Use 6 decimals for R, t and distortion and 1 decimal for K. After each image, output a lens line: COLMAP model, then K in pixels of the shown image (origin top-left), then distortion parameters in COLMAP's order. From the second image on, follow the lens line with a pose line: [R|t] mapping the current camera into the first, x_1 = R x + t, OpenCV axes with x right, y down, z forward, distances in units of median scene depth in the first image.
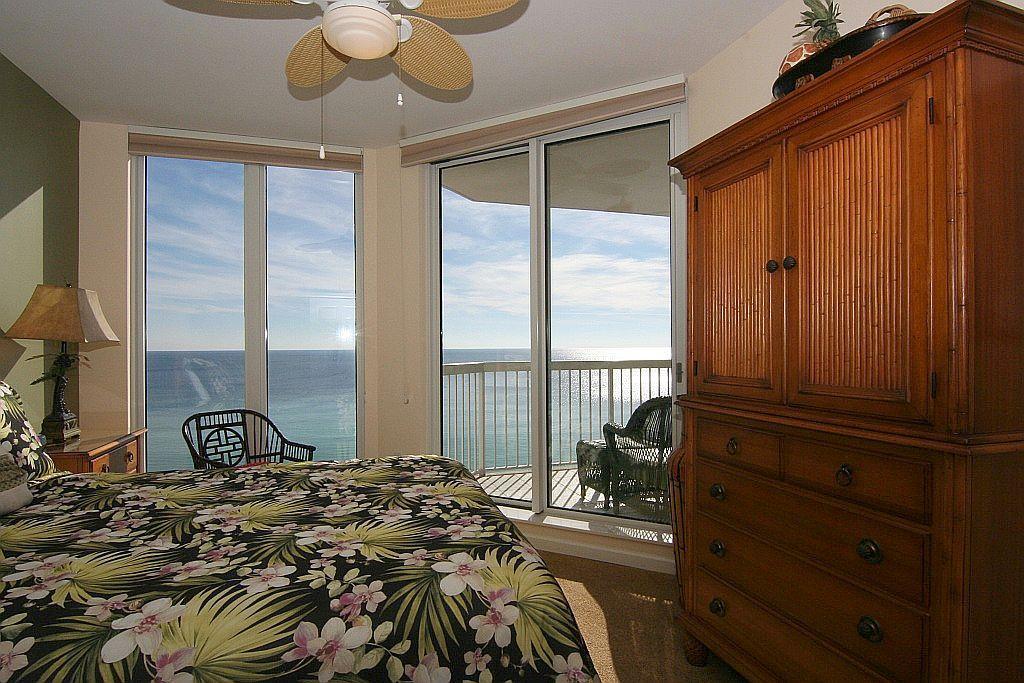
lens RADIAL K [[524.8, 0, 511.8], [0, 524.8, 346.4], [0, 0, 1]] dist [-0.008808, -0.002698]
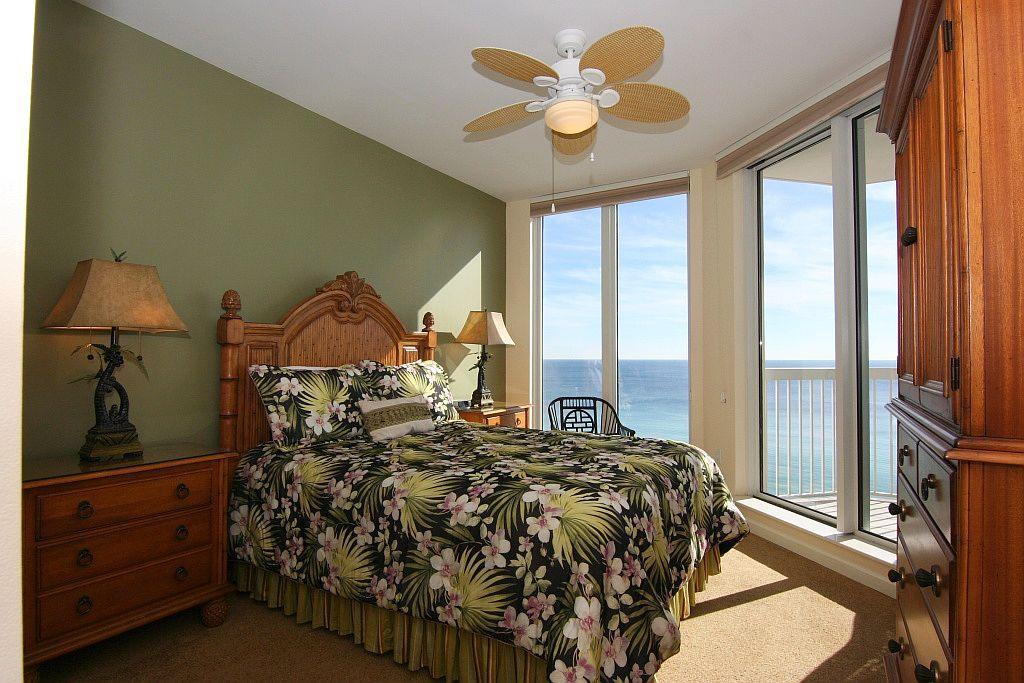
lens RADIAL K [[524.8, 0, 510.5], [0, 524.8, 343.1], [0, 0, 1]] dist [-0.008808, -0.002698]
pose [[0.660609, -0.013957, -0.750600, 0.345232], [-0.003652, 0.999756, -0.021804, 0.016989], [0.750721, 0.017145, 0.660397, -0.015225]]
